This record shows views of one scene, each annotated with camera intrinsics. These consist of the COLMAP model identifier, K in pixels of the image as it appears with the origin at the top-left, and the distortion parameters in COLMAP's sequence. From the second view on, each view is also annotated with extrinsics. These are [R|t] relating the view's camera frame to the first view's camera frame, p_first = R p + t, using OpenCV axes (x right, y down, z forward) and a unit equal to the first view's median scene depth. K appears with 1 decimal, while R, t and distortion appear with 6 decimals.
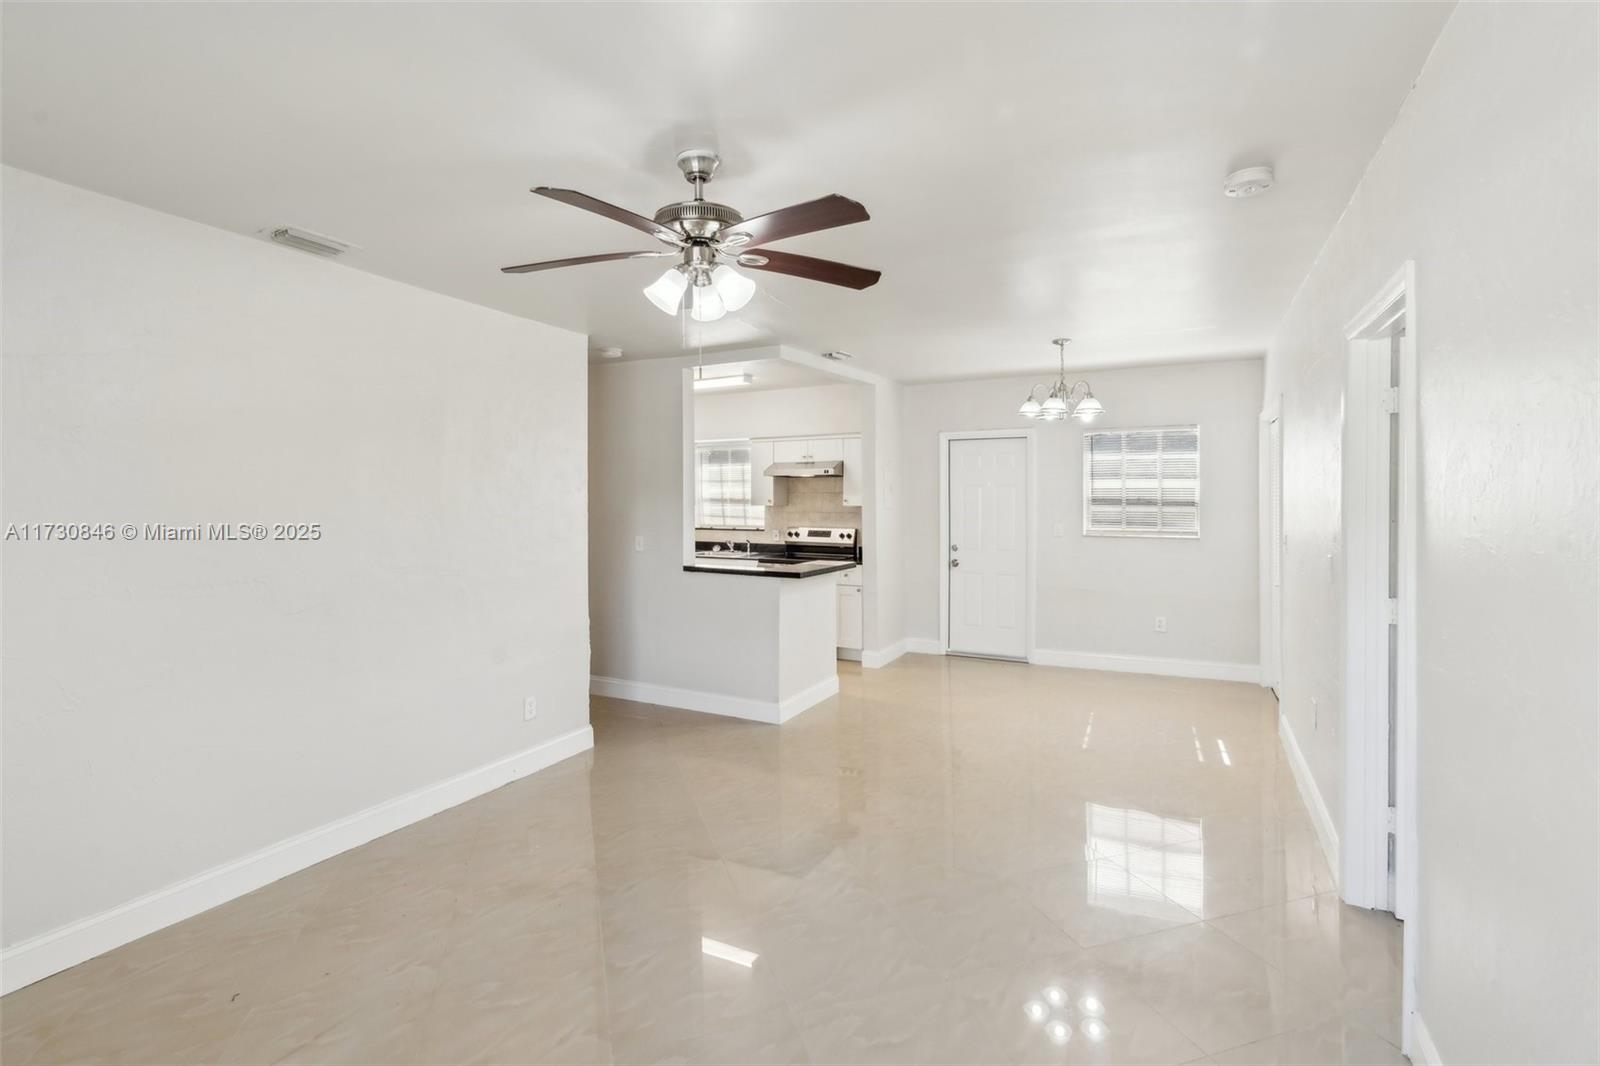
lens RADIAL K [[754.0, 0, 802.3], [0, 754.0, 494.5], [0, 0, 1]] dist [-0.002647, 0.000040]
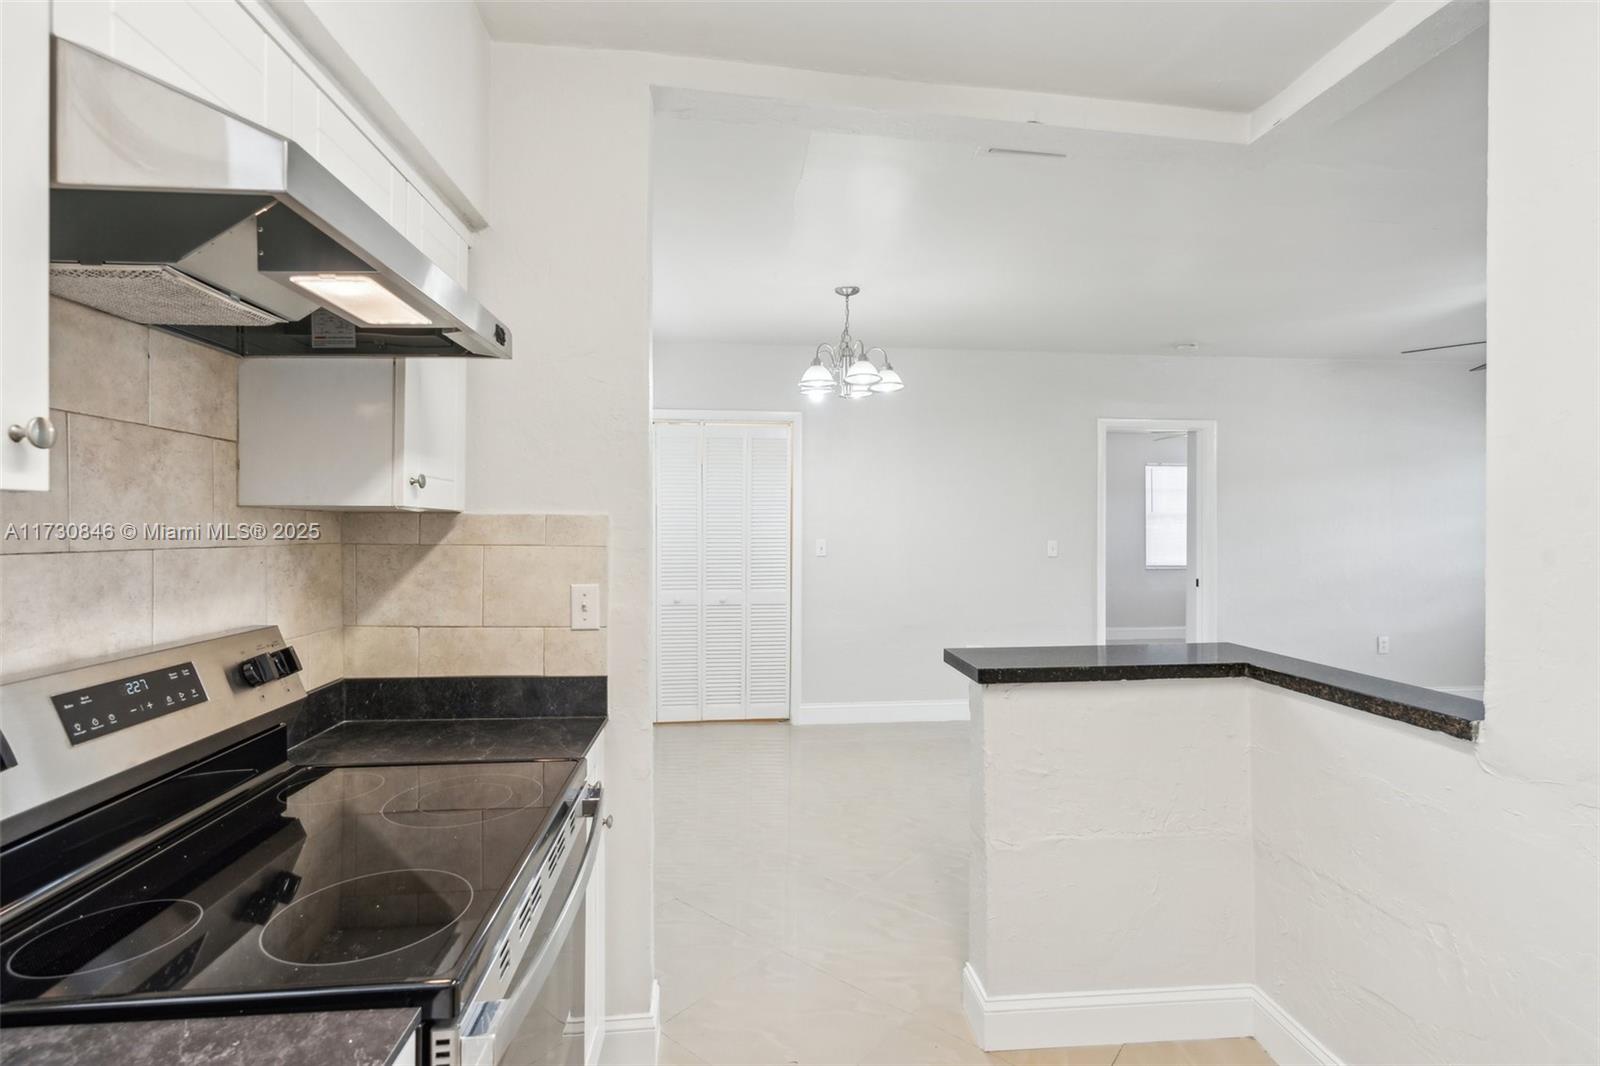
lens RADIAL K [[753.6, 0, 804.5], [0, 753.6, 524.9], [0, 0, 1]] dist [0.000531, 0.000313]
pose [[-0.558777, 0.001715, 0.829316, -0.178959], [-0.000678, 0.999997, -0.002525, 0.020710], [-0.829318, -0.001974, -0.558774, 1.044732]]
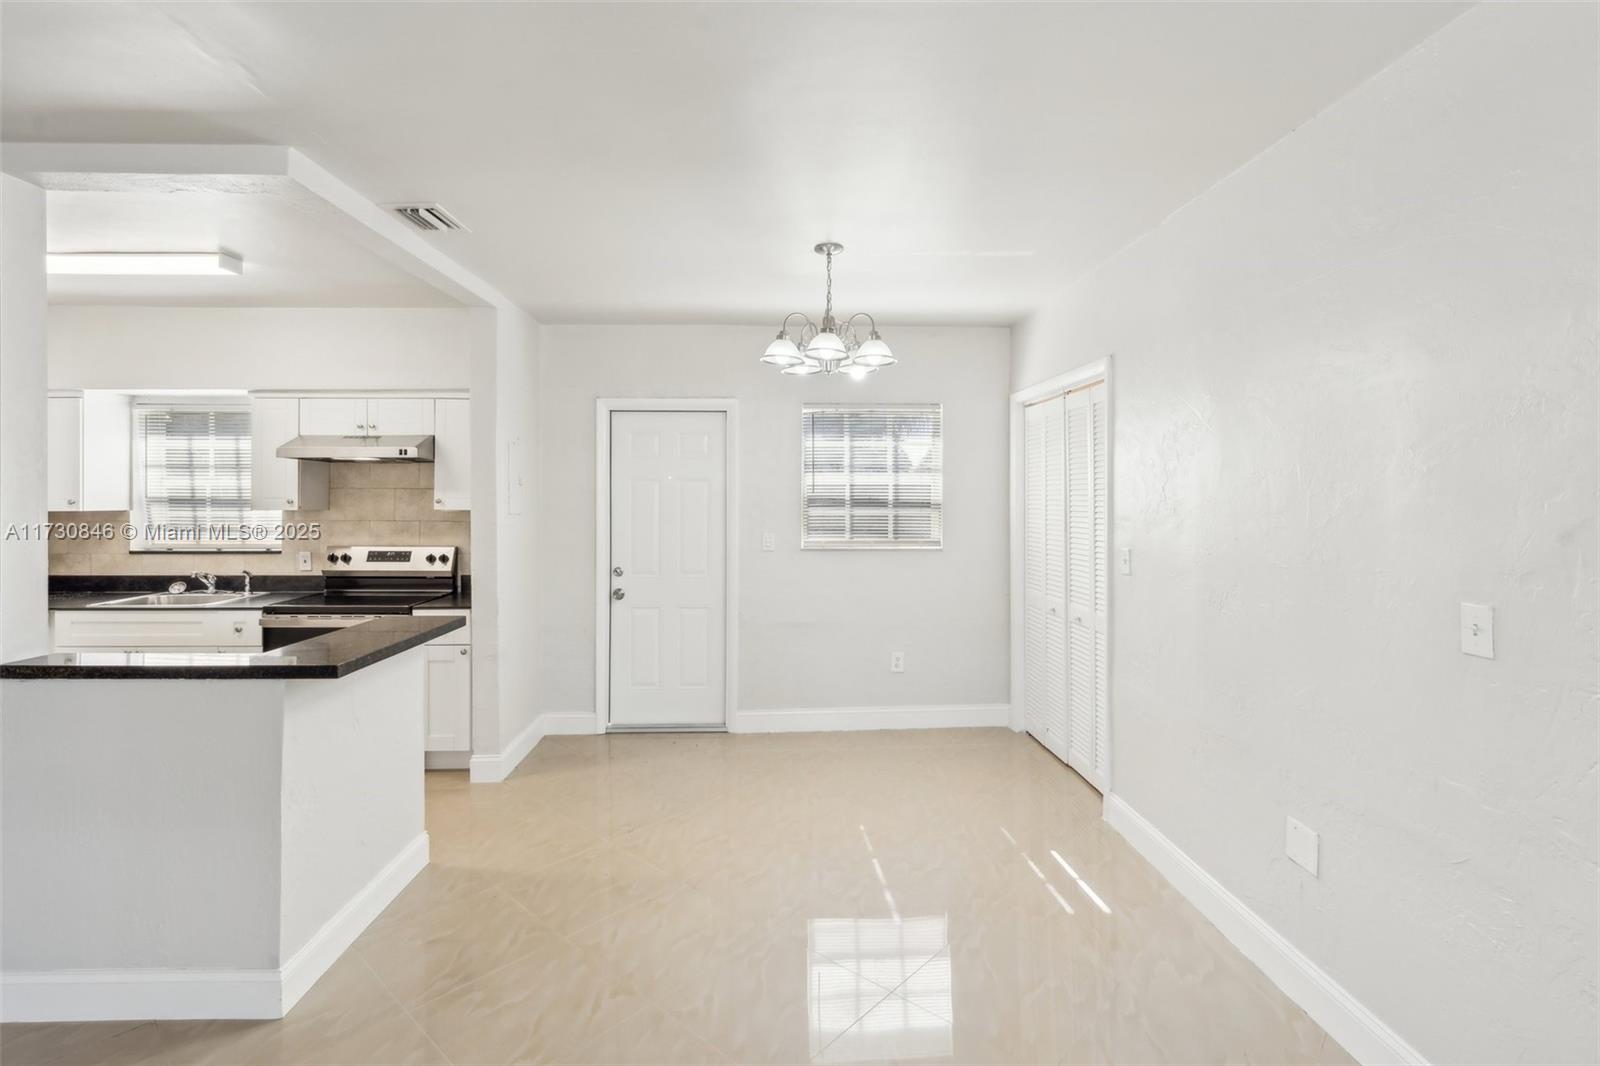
lens RADIAL K [[754.0, 0, 802.3], [0, 754.0, 494.5], [0, 0, 1]] dist [-0.002647, 0.000040]
pose [[0.866200, 0.002956, 0.499688, 0.008226], [-0.003405, 0.999994, -0.000013, 0.001732], [-0.499685, -0.001691, 0.866205, 0.337845]]
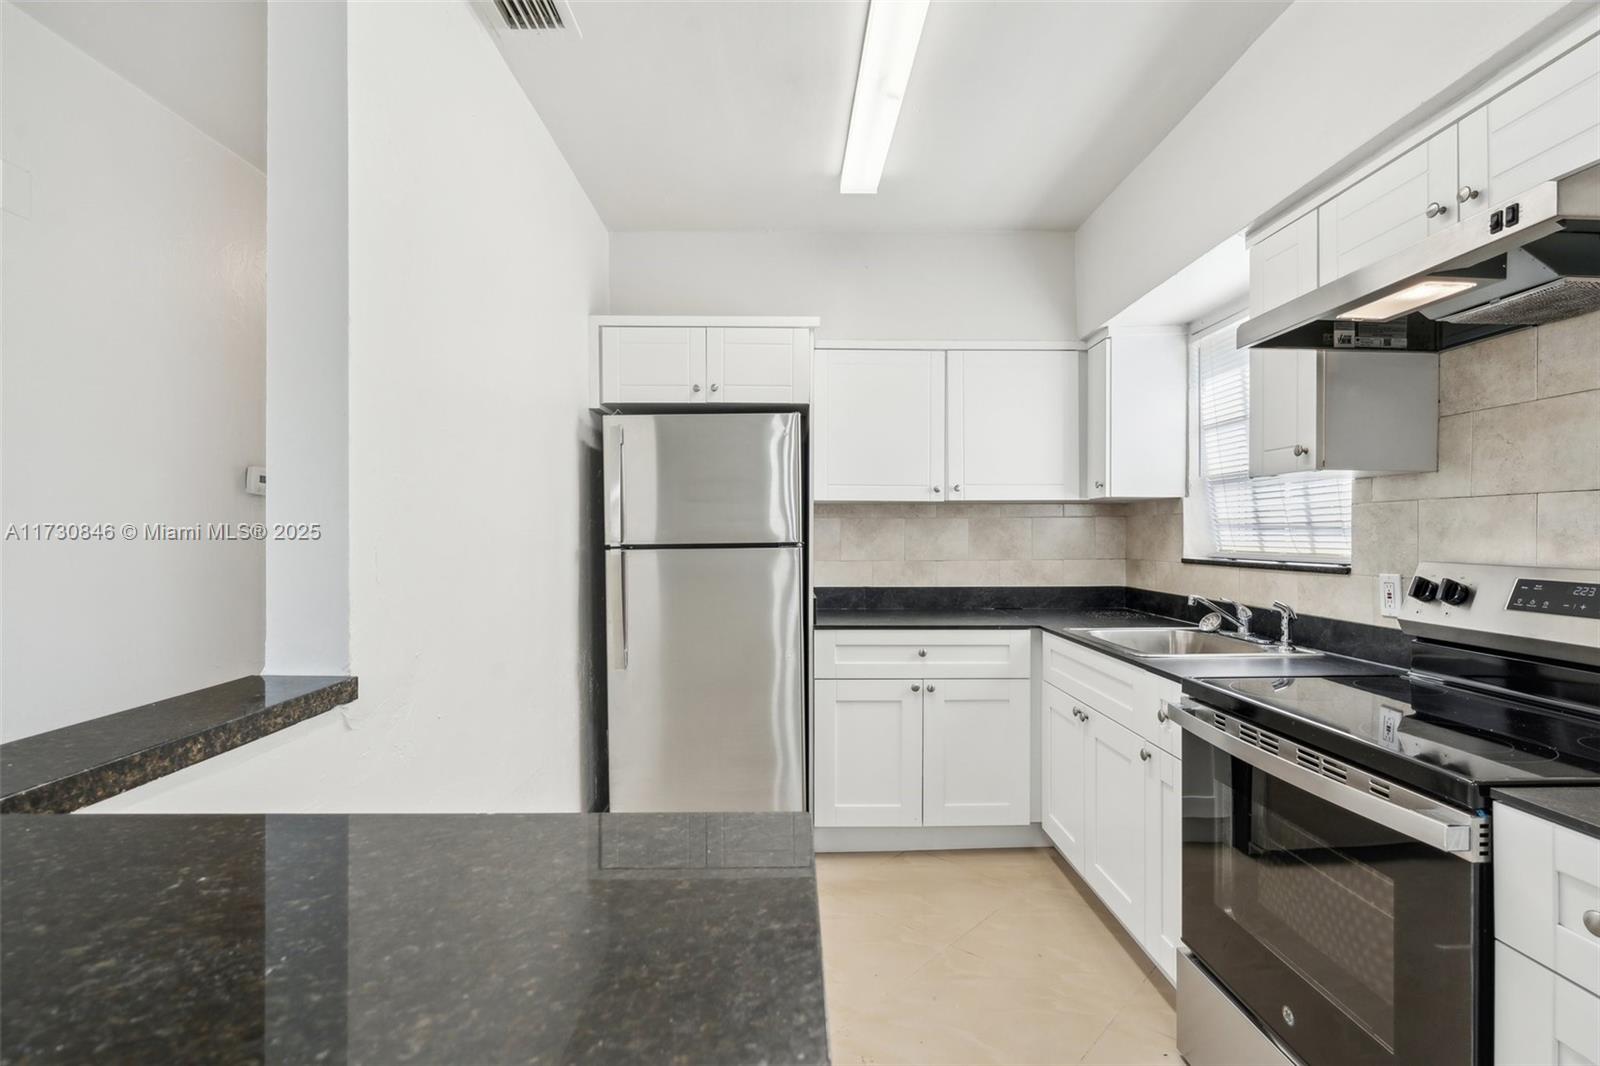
lens RADIAL K [[763.3, 0, 800.0], [0, 763.3, 533.0], [0, 0, 1]] dist [0.009387, -0.000151]
pose [[0.494783, 0.000532, -0.869017, 0.101493], [-0.000707, 1.000000, 0.000210, 0.037983], [0.869016, 0.000511, 0.494783, 0.785214]]
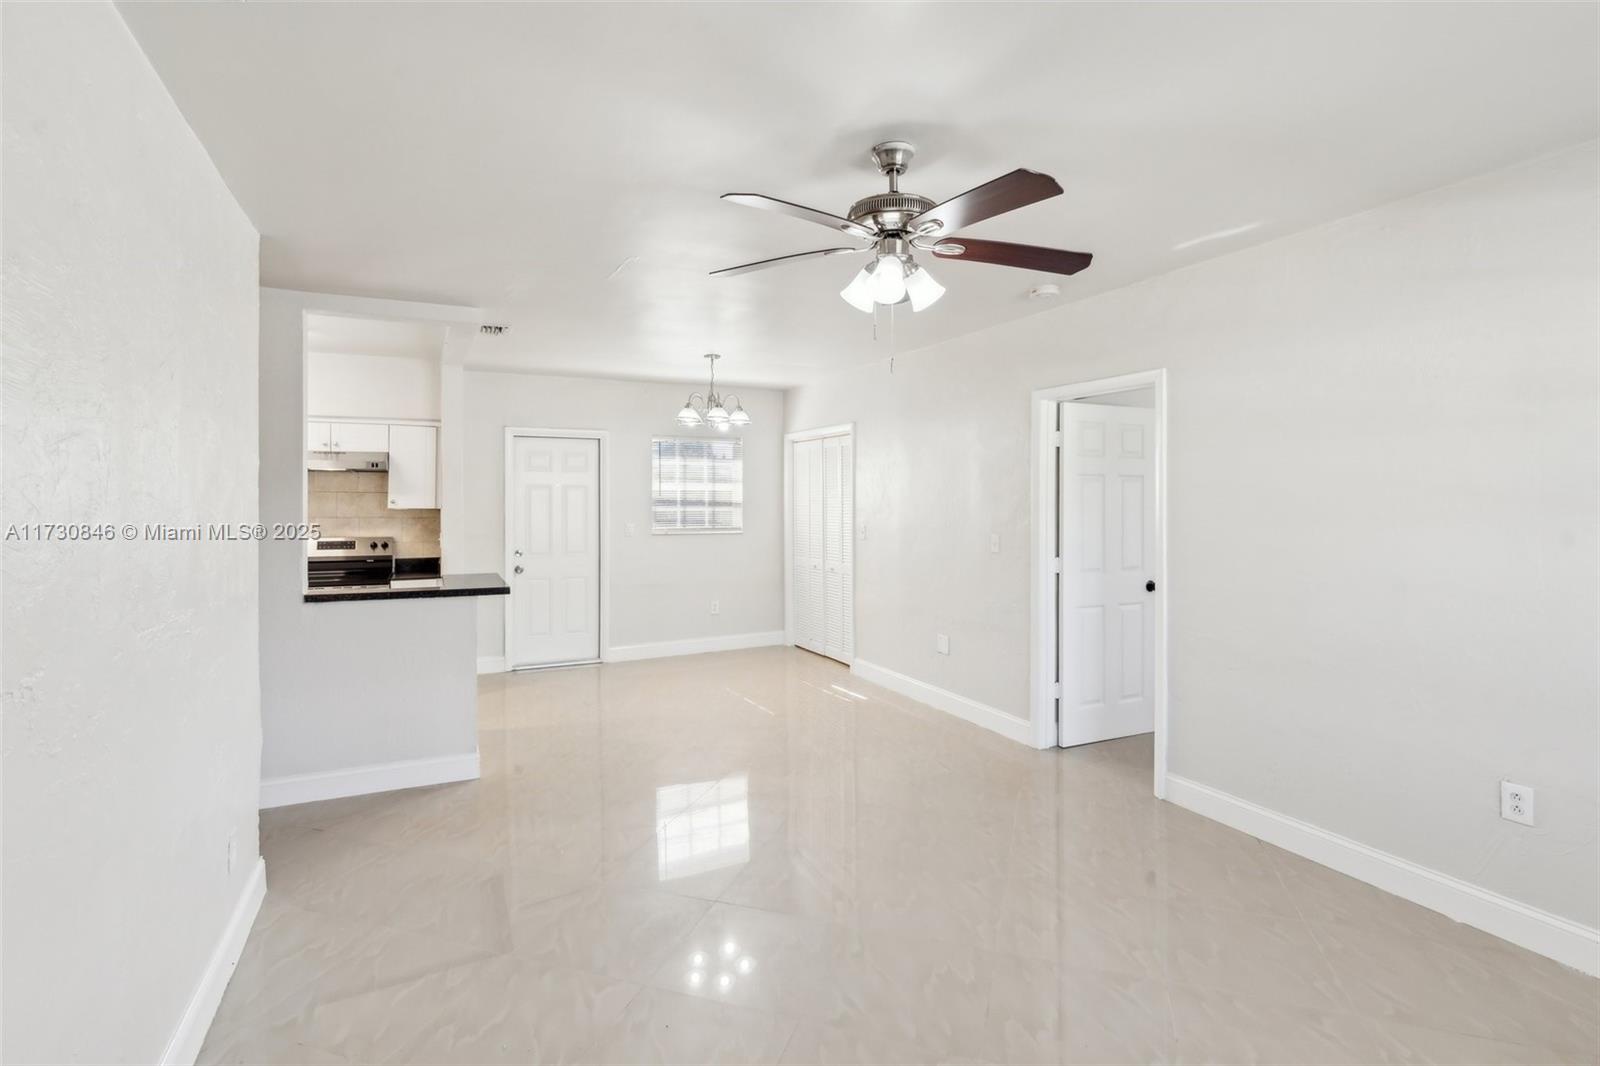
lens RADIAL K [[771.8, 0, 799.2], [0, 771.8, 471.9], [0, 0, 1]] dist [0.001831, 0.000298]
pose [[0.597780, 0.030710, 0.801072, -0.351191], [-0.002946, 0.999343, -0.036112, 0.004647], [-0.801655, 0.019228, 0.597478, 0.162133]]
